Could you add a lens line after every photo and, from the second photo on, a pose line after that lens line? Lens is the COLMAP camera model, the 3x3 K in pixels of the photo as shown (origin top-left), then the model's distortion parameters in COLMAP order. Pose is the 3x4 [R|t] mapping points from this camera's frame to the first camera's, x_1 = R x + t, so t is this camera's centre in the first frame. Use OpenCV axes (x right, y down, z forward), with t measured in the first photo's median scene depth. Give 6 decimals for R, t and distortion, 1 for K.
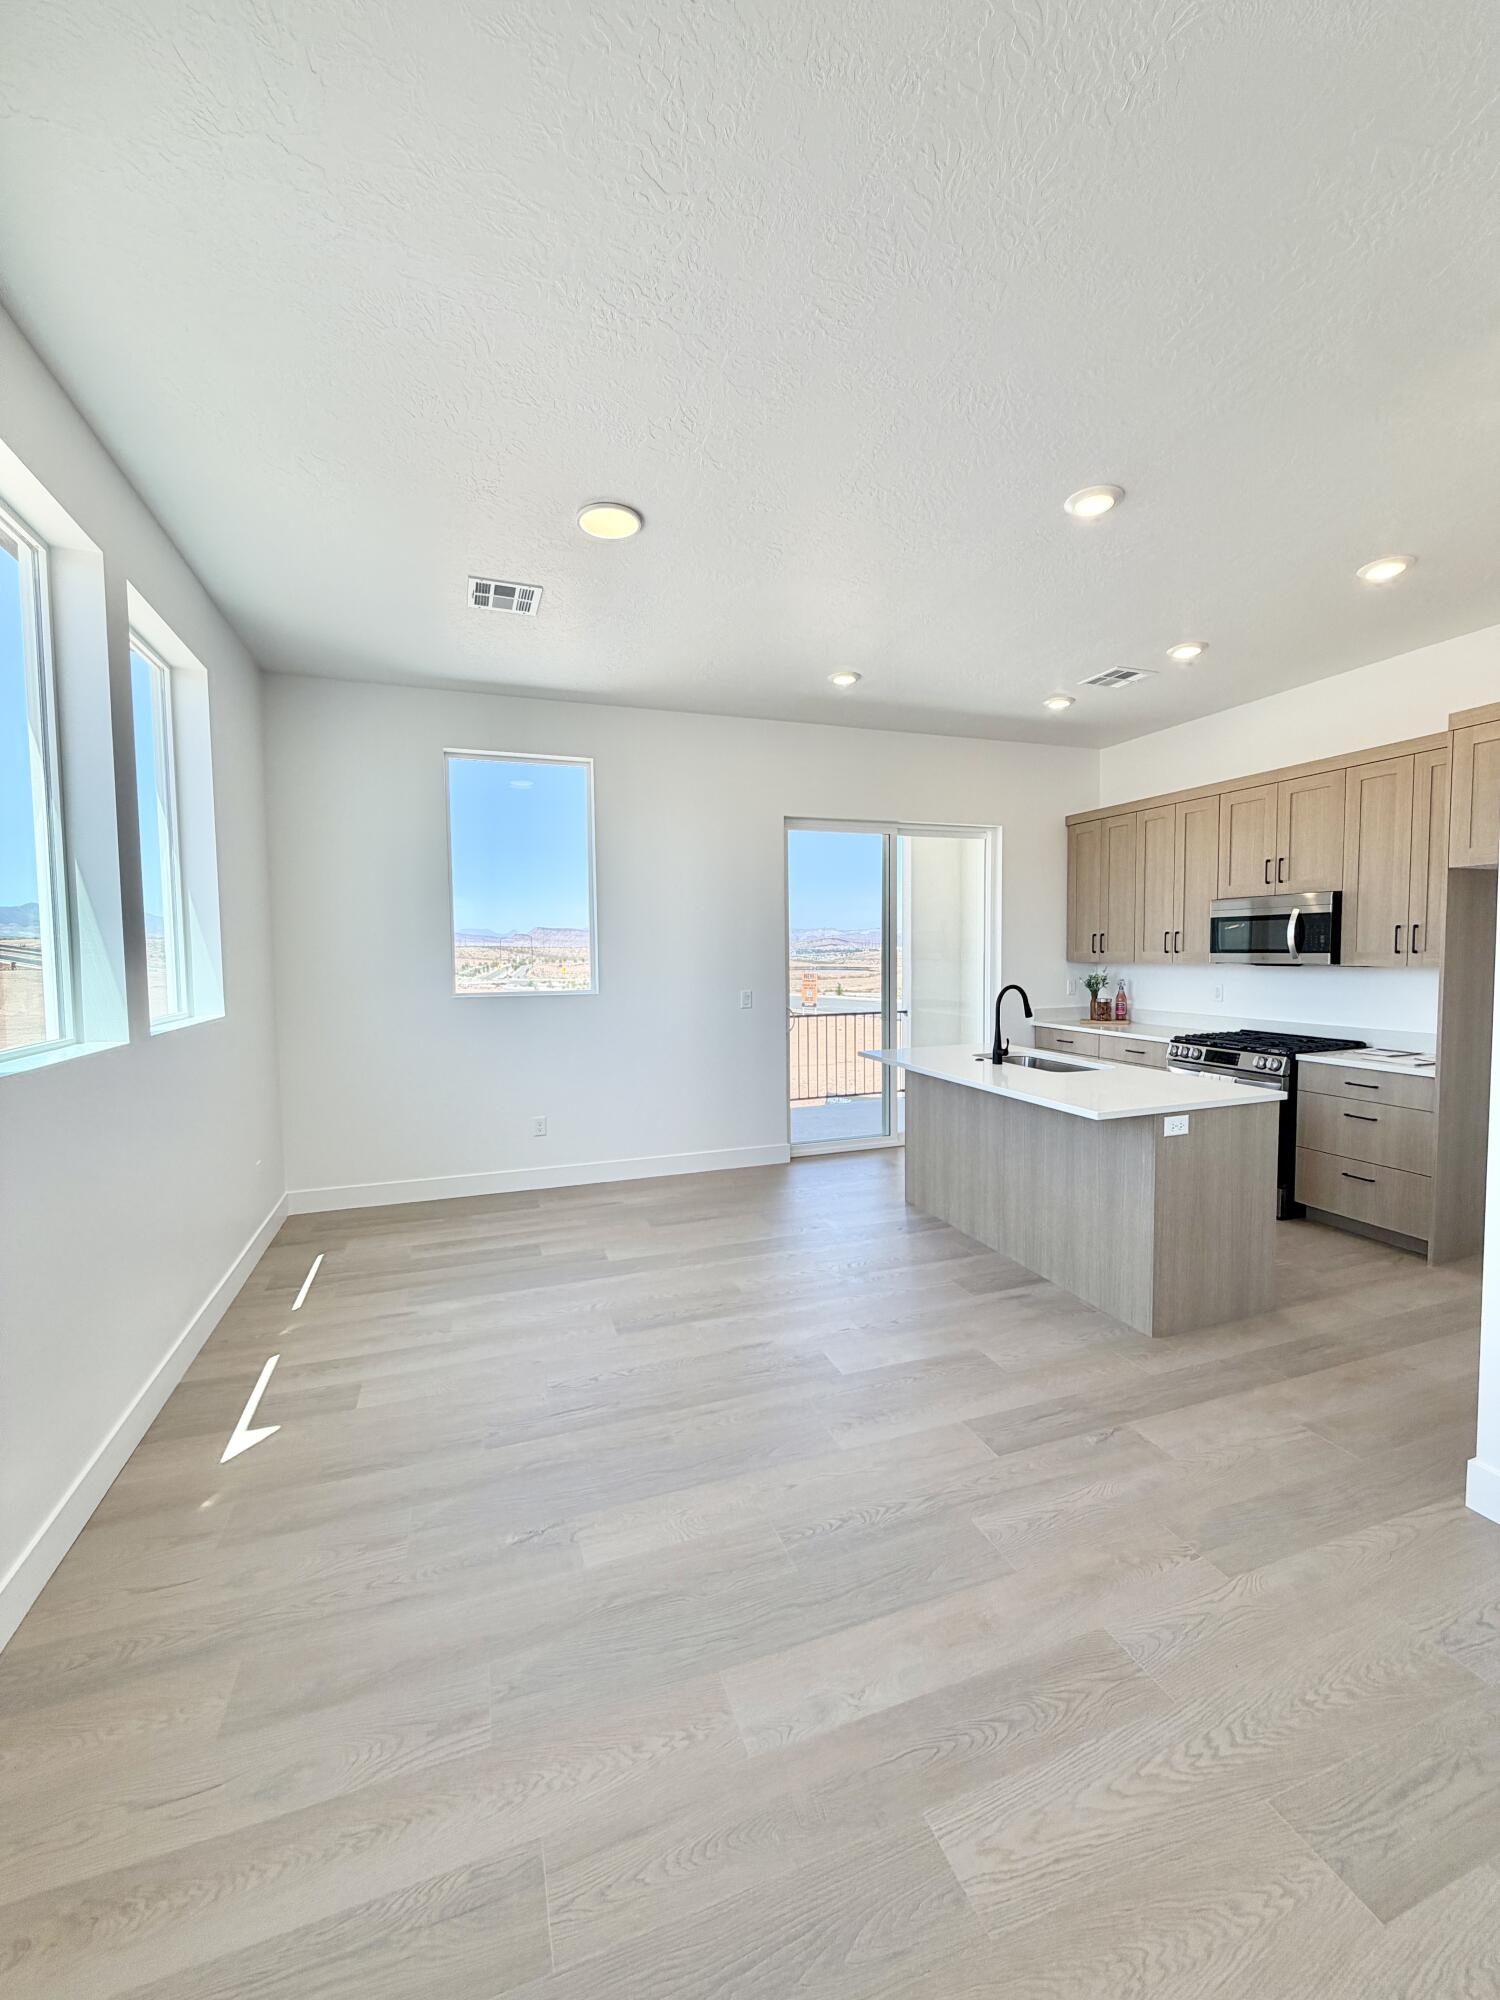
lens RADIAL K [[799.9, 0, 751.2], [0, 799.9, 993.1], [0, 0, 1]] dist [0.001038, 0.000117]
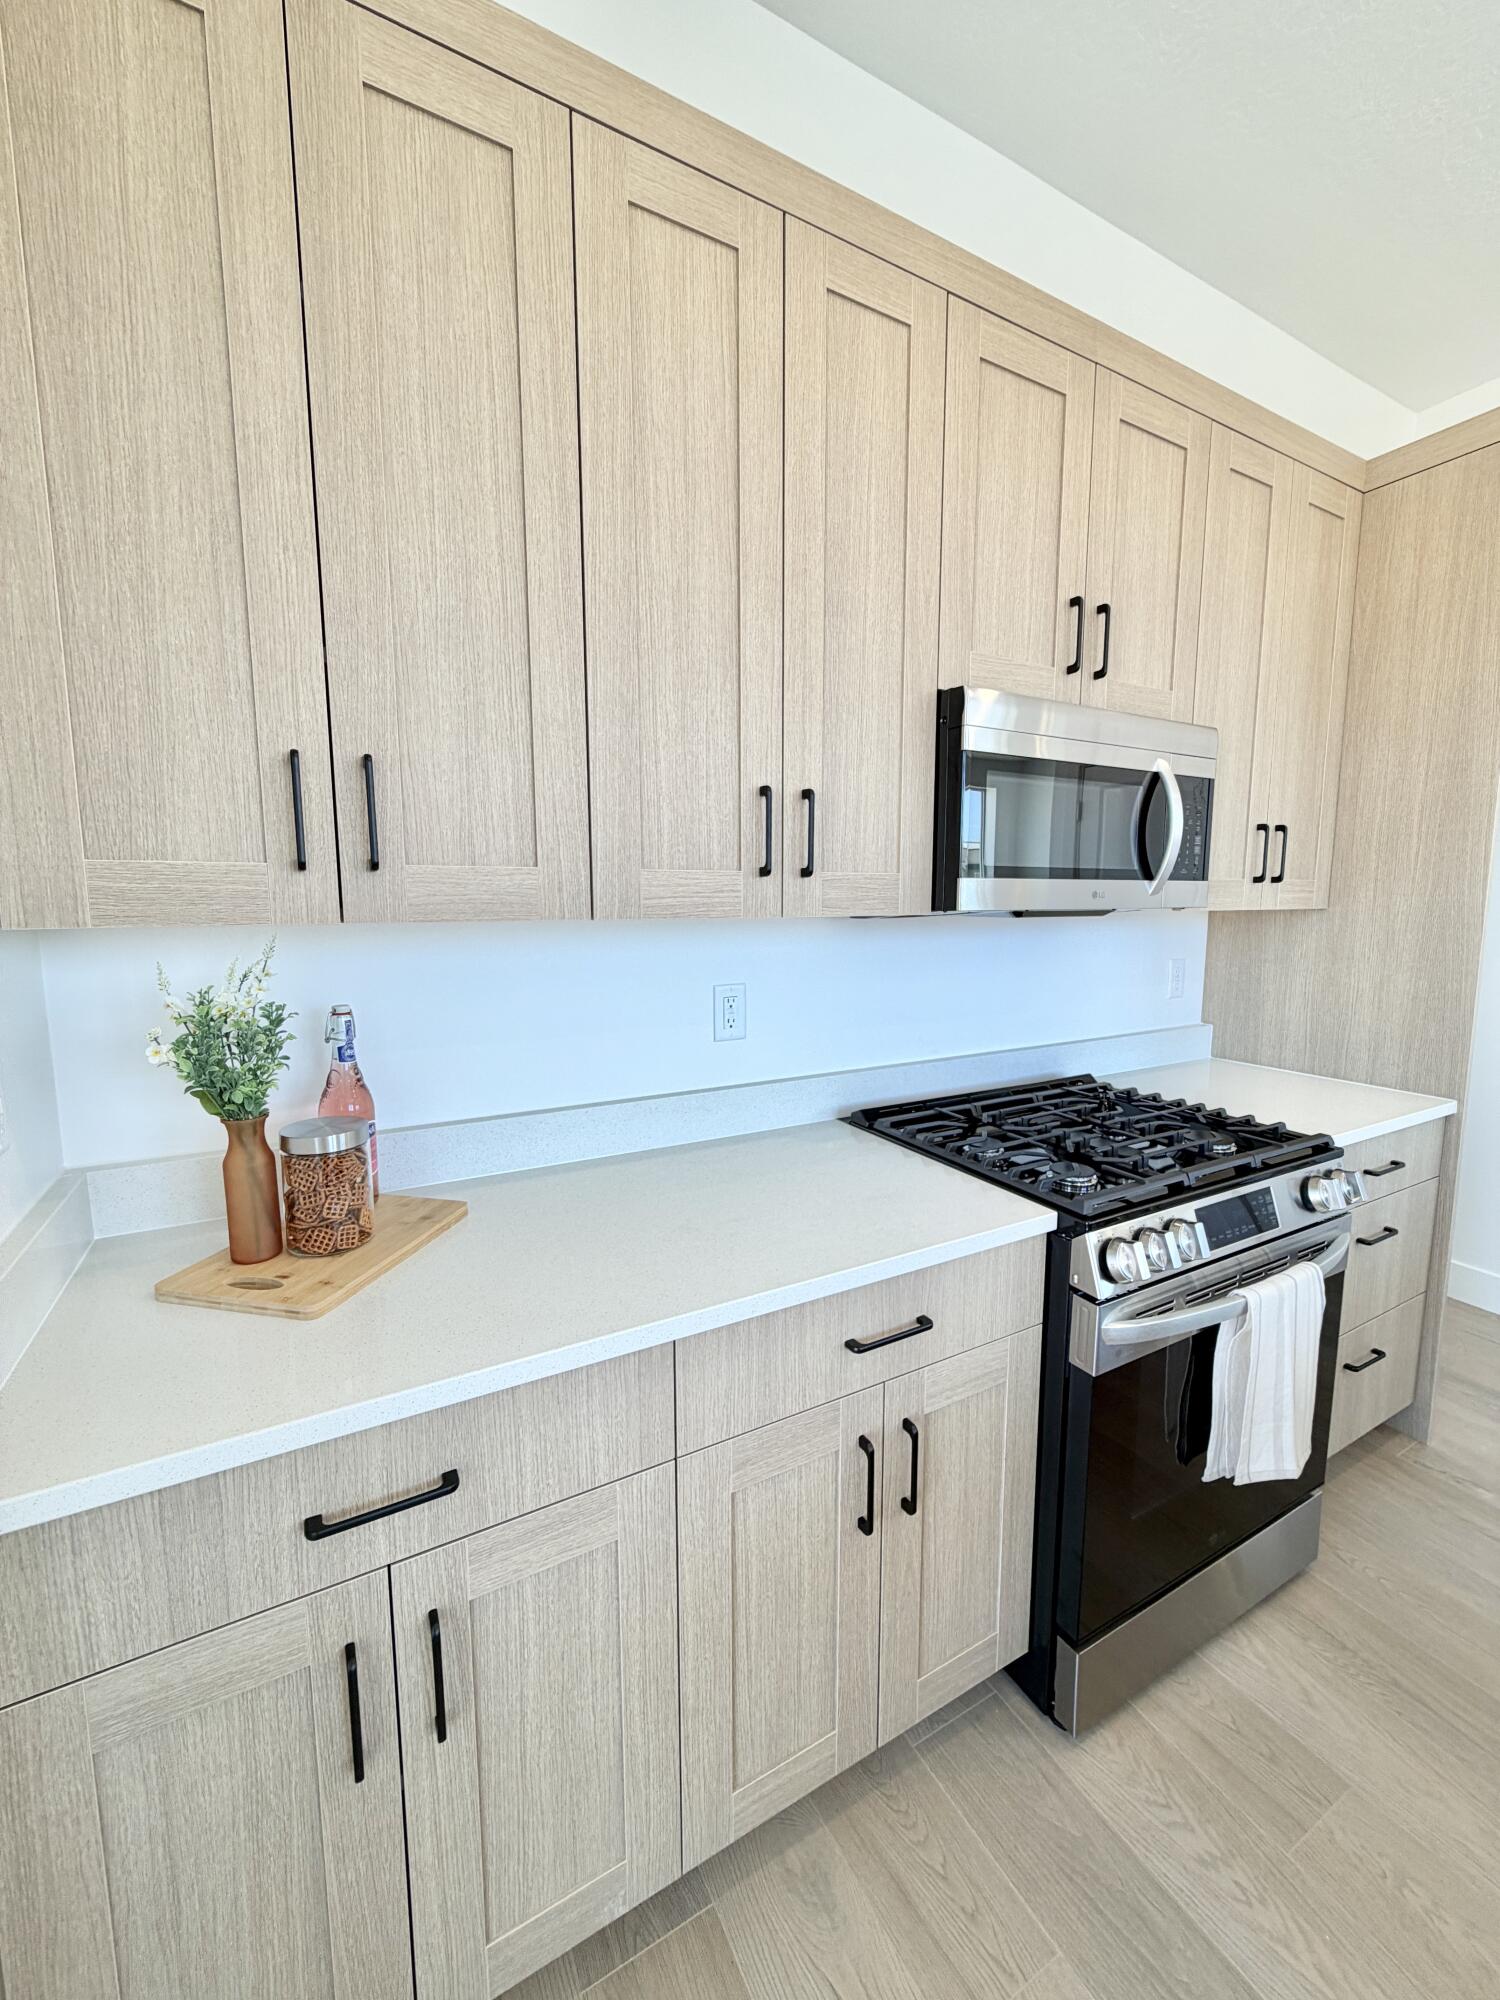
lens RADIAL K [[799.9, 0, 751.2], [0, 799.9, 993.1], [0, 0, 1]] dist [0.001038, 0.000117]
pose [[-0.160019, -0.108229, 0.981163, 0.330747], [0.060974, 0.990989, 0.119257, -0.054489], [-0.985229, 0.078909, -0.151978, 1.239351]]
